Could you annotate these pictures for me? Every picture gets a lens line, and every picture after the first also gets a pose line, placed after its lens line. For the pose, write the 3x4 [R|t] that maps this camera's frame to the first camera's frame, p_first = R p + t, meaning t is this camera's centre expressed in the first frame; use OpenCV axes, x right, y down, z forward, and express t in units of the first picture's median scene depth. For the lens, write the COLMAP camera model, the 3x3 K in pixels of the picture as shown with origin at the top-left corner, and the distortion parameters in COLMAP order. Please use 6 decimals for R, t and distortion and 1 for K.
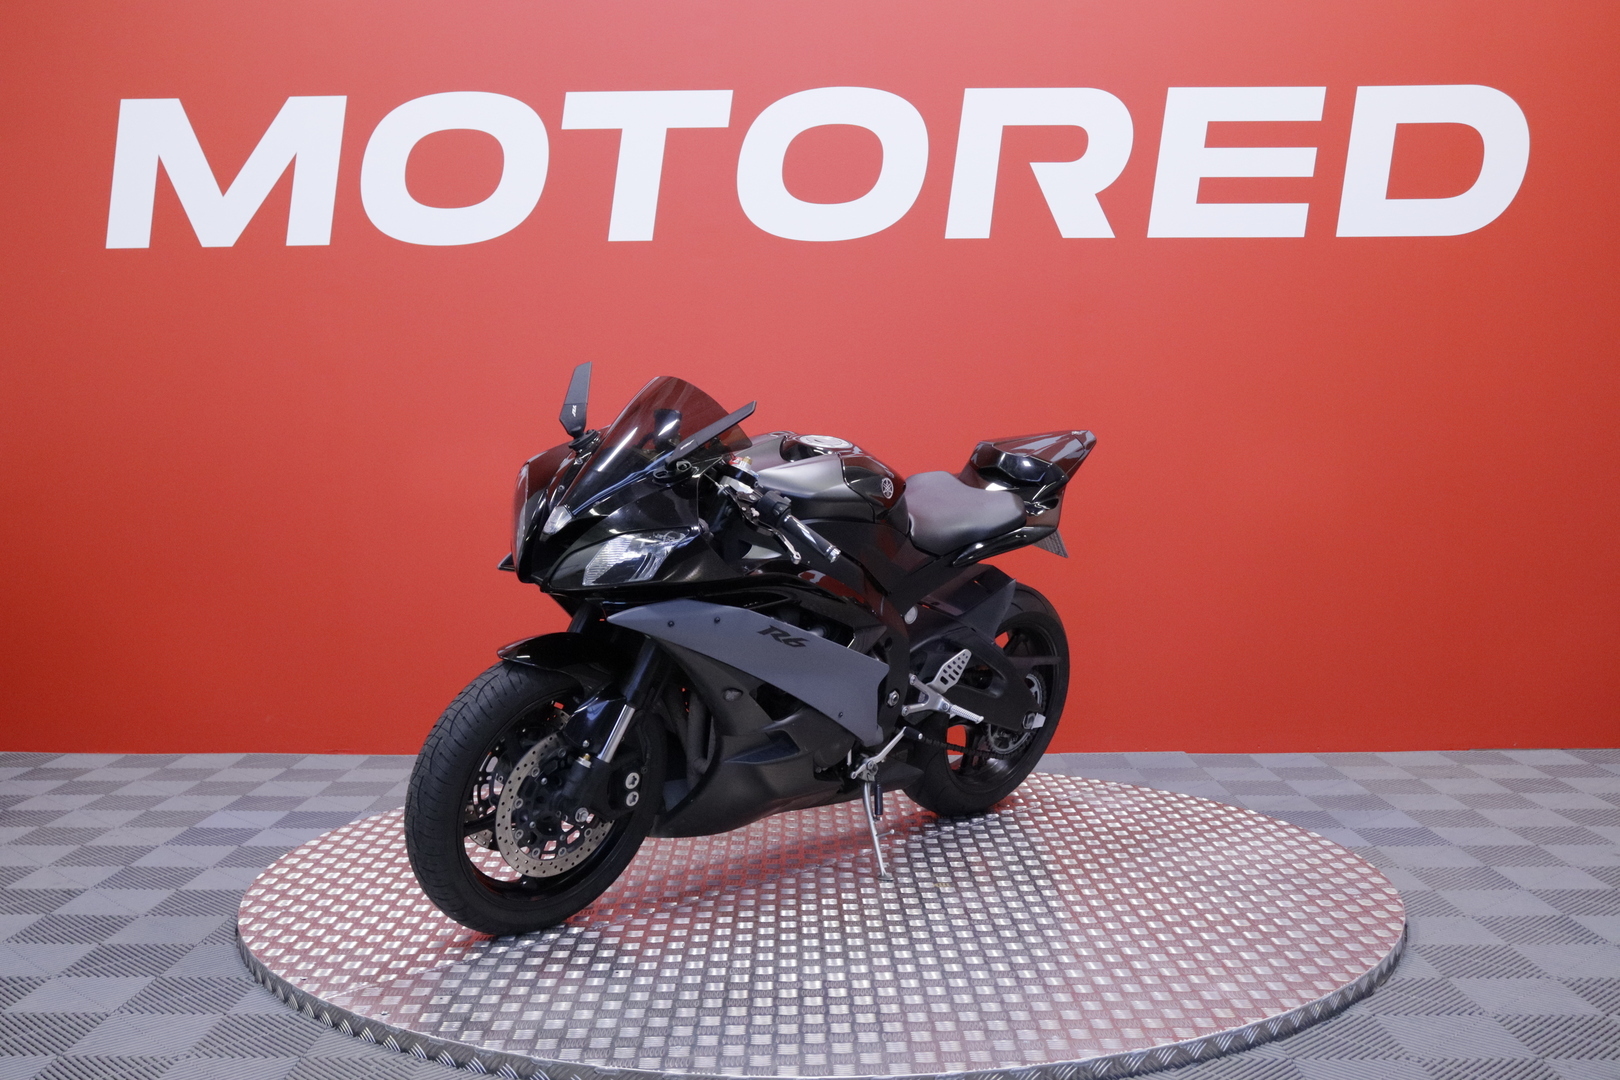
lens RADIAL K [[1828.4, 0, 810.0], [0, 1828.4, 540.0], [0, 0, 1]] dist [-0.012465, -0.009769]
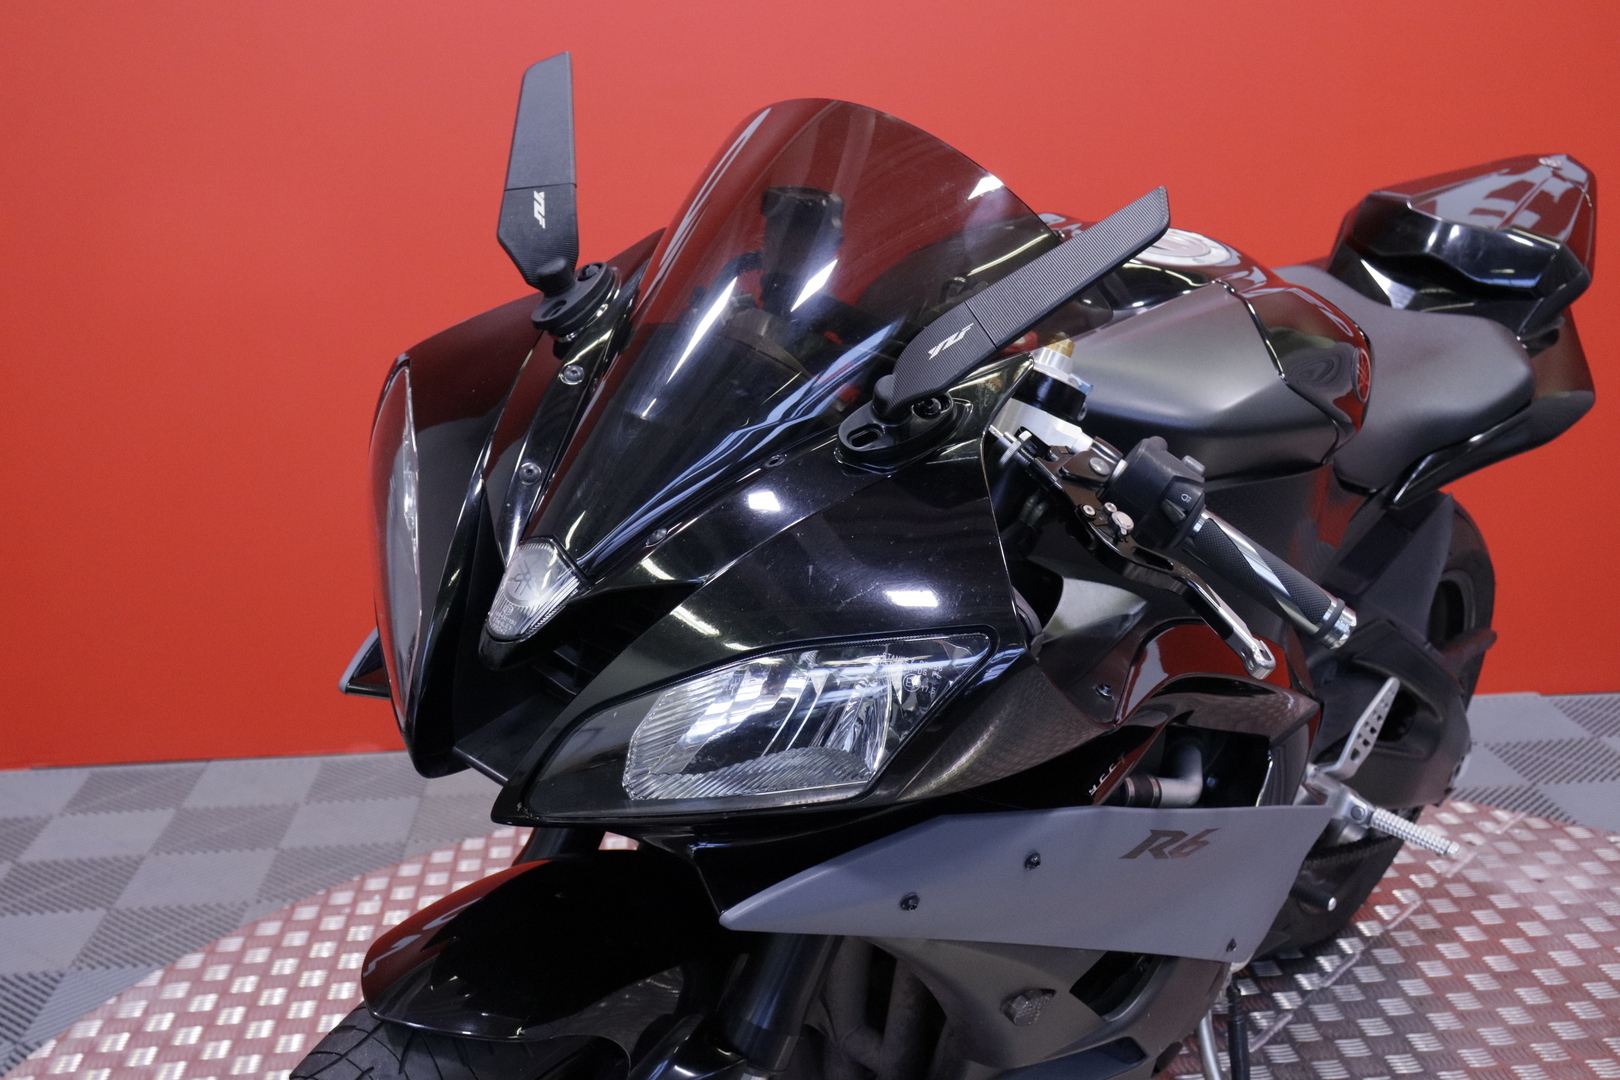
lens RADIAL K [[2117.2, 0, 810.0], [0, 2117.2, 540.0], [0, 0, 1]] dist [-0.011049, 0.017316]
pose [[0.996857, -0.039880, 0.068459, -0.111050], [0.028490, 0.986714, 0.159952, -0.073219], [-0.073928, -0.157499, 0.984748, 0.615667]]
